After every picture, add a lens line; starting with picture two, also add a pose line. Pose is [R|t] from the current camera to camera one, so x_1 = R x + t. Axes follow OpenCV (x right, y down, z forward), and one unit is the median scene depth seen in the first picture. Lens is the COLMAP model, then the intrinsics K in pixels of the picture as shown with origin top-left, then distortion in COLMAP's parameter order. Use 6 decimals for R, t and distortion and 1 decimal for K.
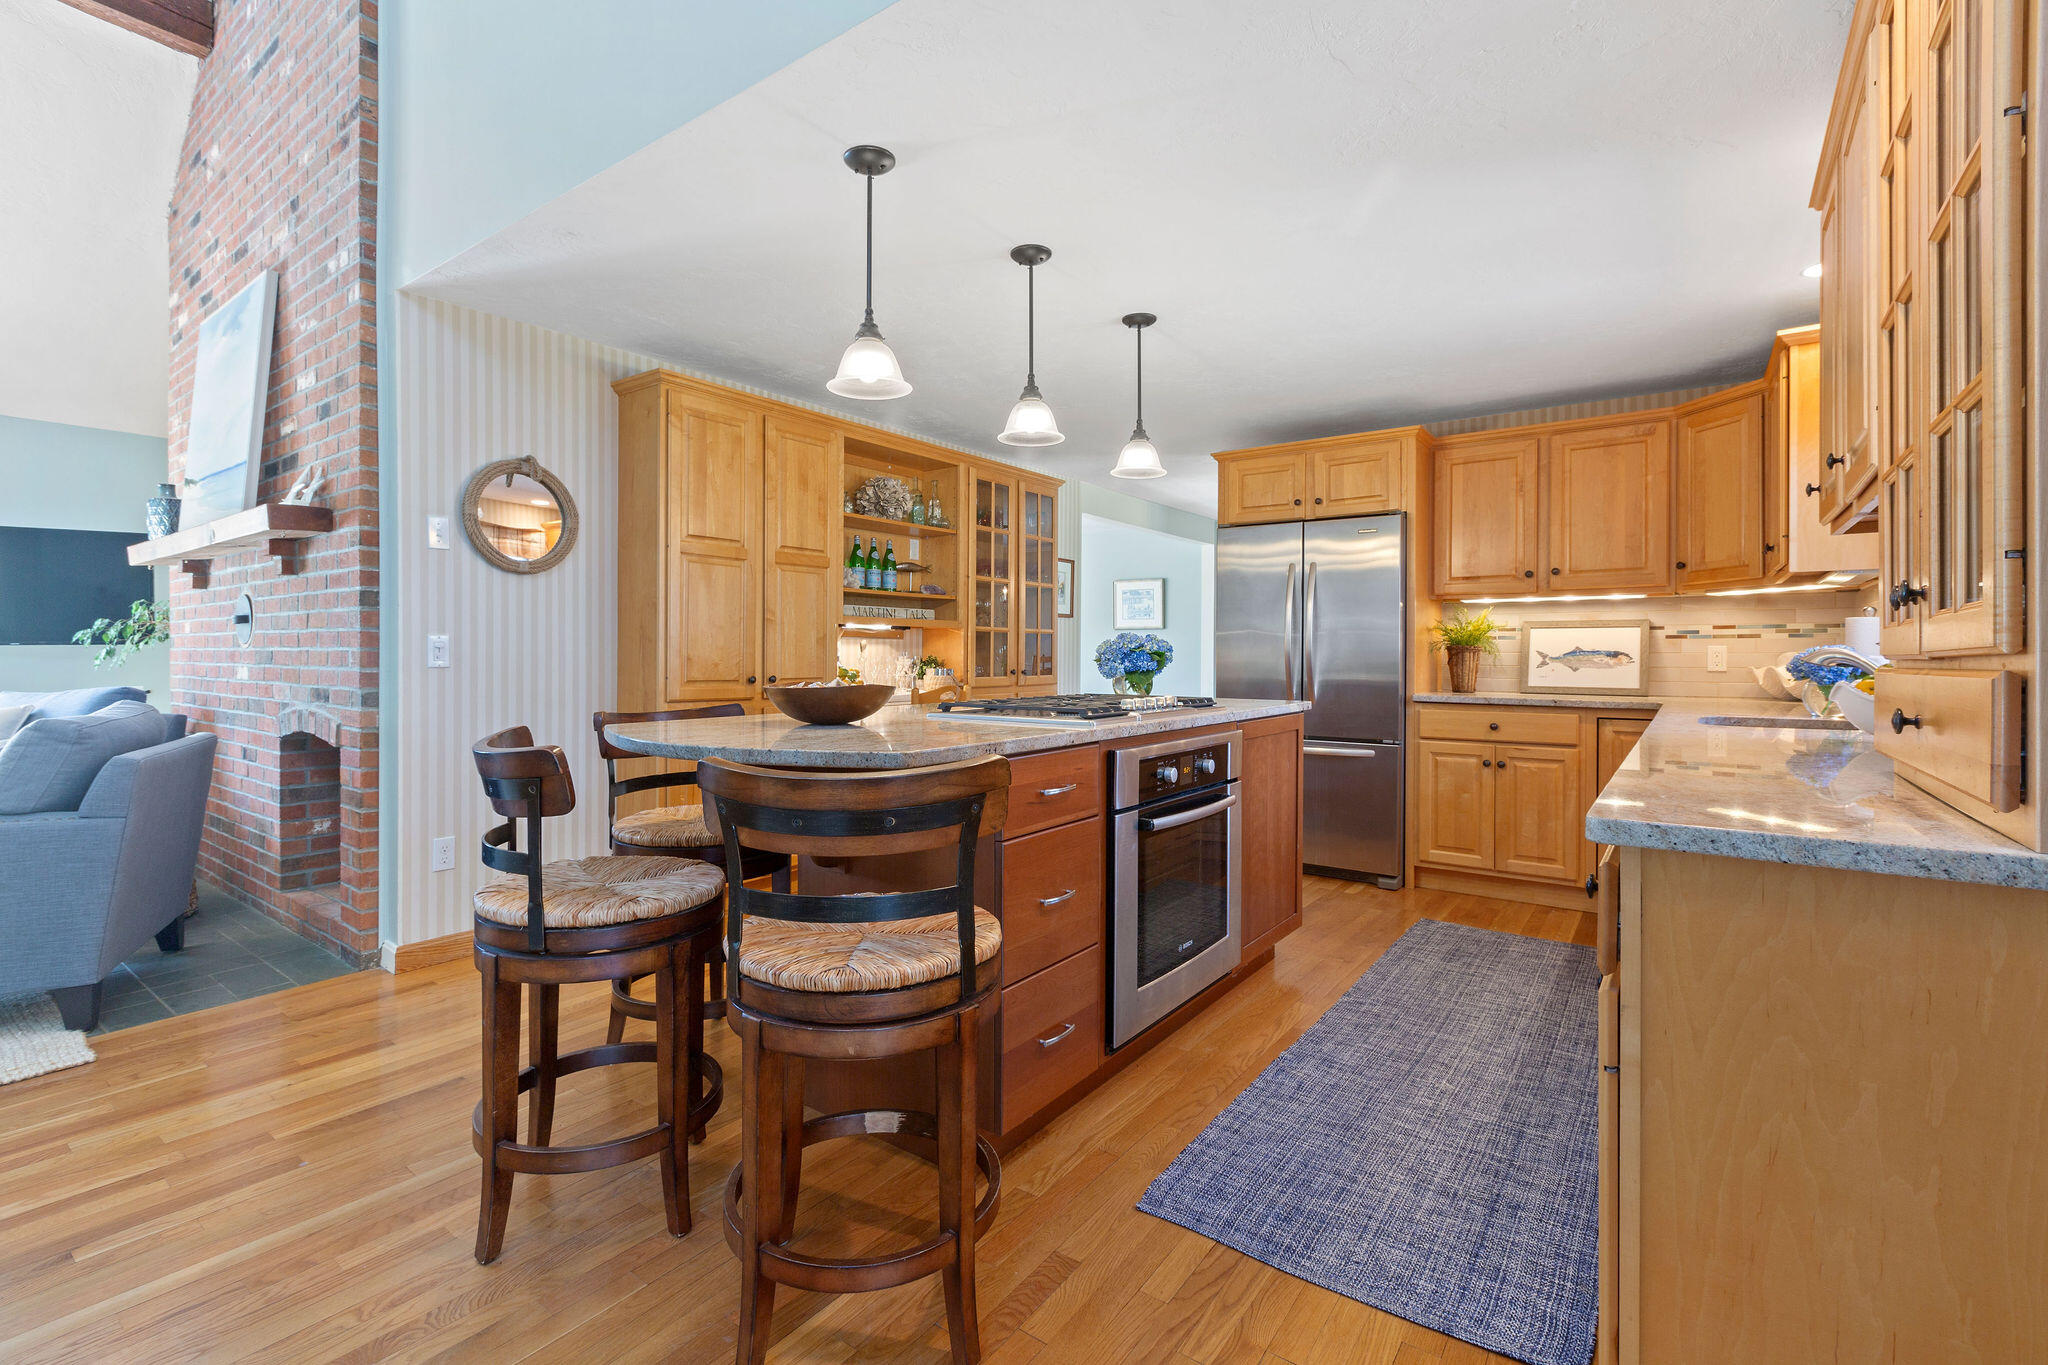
lens RADIAL K [[912.7, 0, 1005.8], [0, 912.7, 657.2], [0, 0, 1]] dist [0.004680, -0.001421]
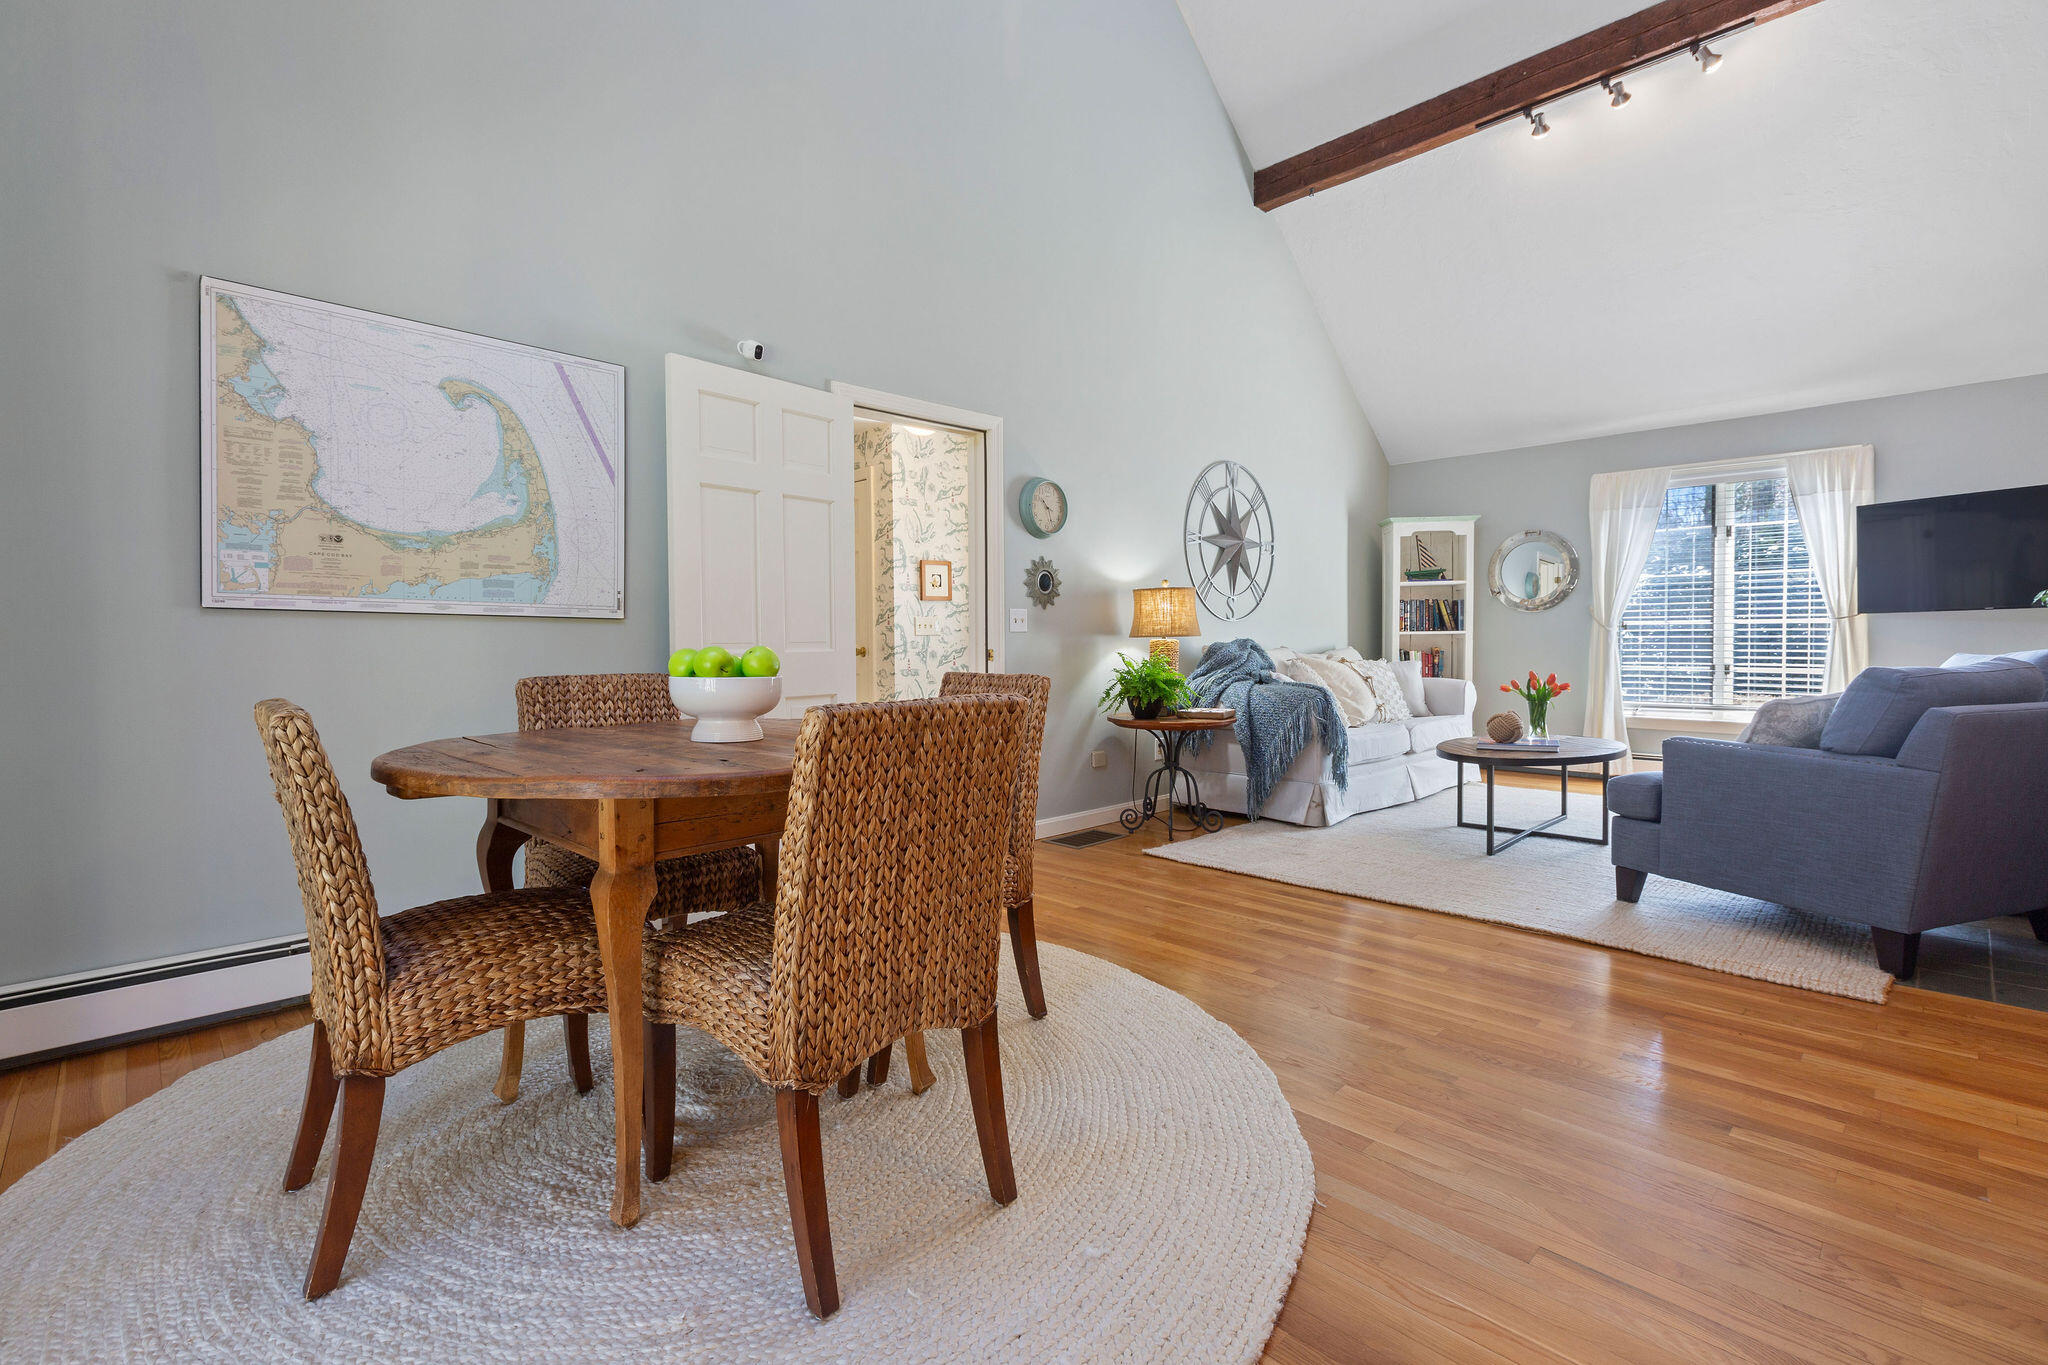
lens RADIAL K [[912.7, 0, 1016.4], [0, 912.7, 661.9], [0, 0, 1]] dist [0.004680, -0.001421]
pose [[-0.153722, 0.022330, -0.987862, 0.100256], [0.002136, 0.999750, 0.022266, 0.028106], [0.988112, 0.001312, -0.153731, 0.152423]]
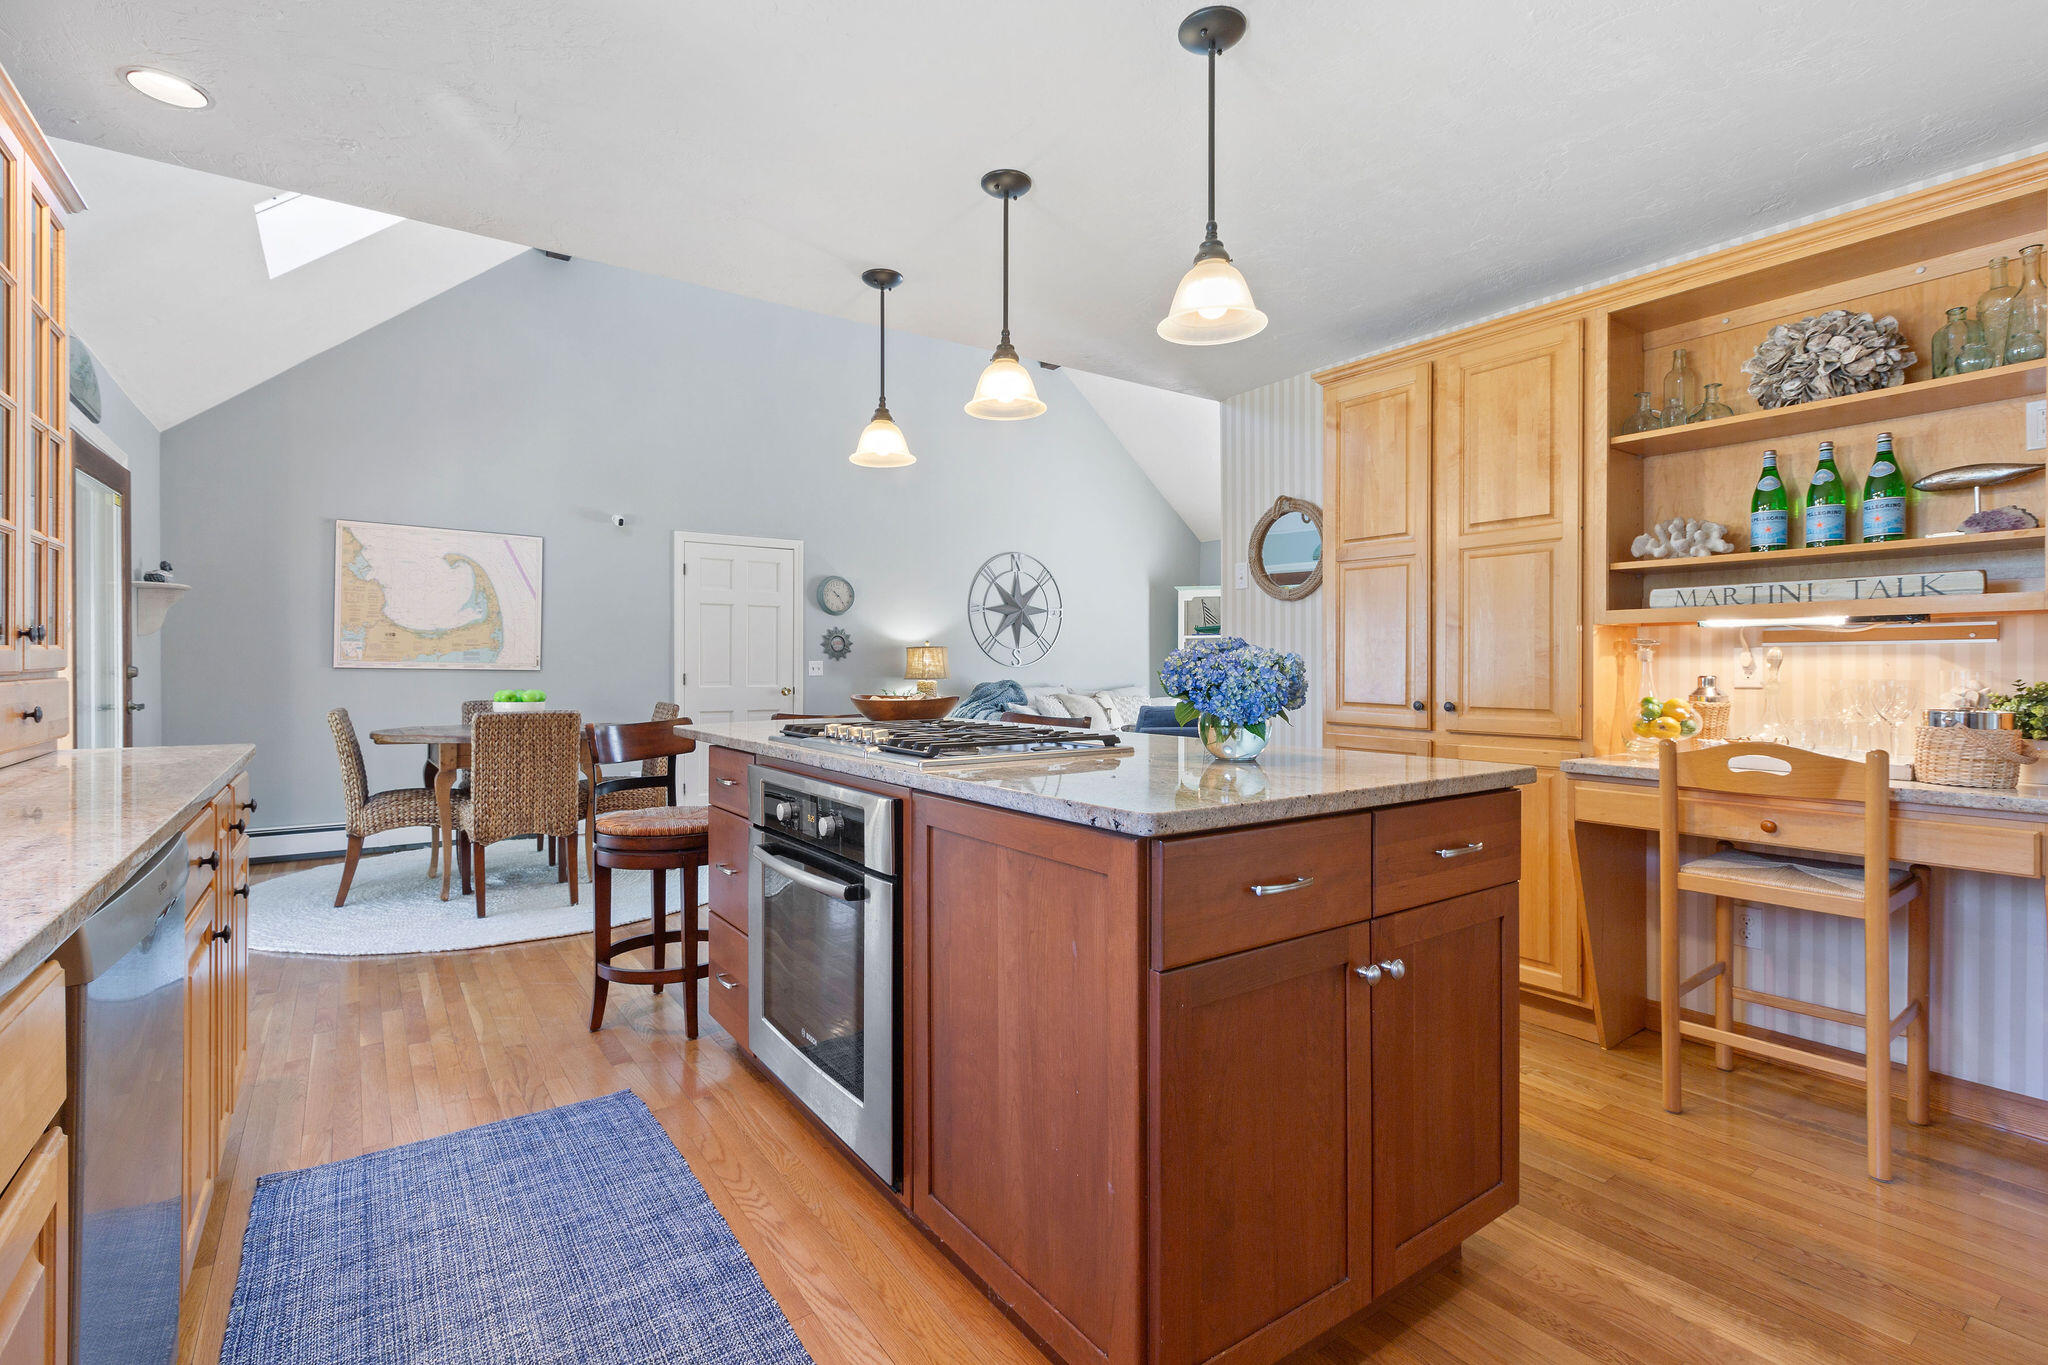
lens RADIAL K [[912.7, 0, 1002.8], [0, 912.7, 670.3], [0, 0, 1]] dist [0.004680, -0.001421]
pose [[-0.304596, 0.001123, -0.952481, 0.641195], [-0.005819, 0.999978, 0.003040, -0.006504], [0.952464, 0.006468, -0.304583, 0.992254]]
